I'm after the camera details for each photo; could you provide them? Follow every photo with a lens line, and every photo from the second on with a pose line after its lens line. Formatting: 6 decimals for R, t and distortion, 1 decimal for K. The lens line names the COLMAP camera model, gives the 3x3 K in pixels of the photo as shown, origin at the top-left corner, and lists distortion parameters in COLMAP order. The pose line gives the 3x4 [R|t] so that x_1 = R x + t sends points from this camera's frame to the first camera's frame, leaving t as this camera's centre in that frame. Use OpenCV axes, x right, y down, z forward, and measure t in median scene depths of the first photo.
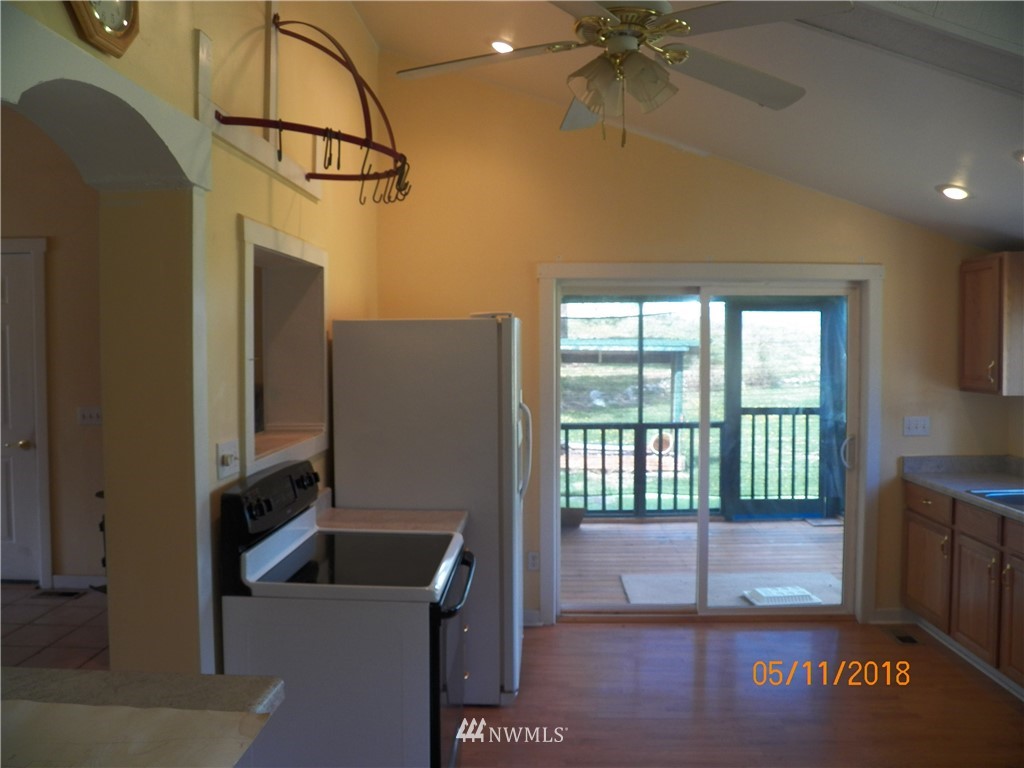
lens RADIAL K [[836.9, 0, 511.9], [0, 836.9, 384.8], [0, 0, 1]] dist [-0.119276, 0.066344]
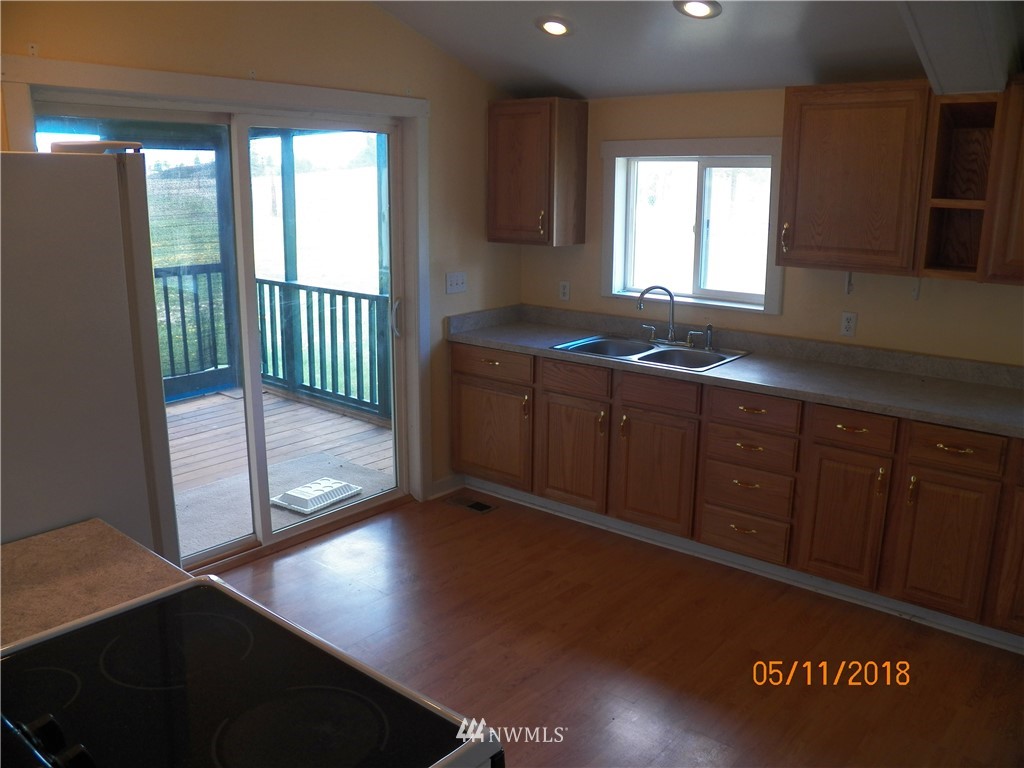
lens RADIAL K [[836.9, 0, 507.8], [0, 836.9, 383.7], [0, 0, 1]] dist [-0.119276, 0.066344]
pose [[0.613817, -0.173533, 0.770140, -0.219599], [0.025231, 0.979355, 0.200565, -0.025667], [-0.789045, -0.103679, 0.605523, 0.370206]]
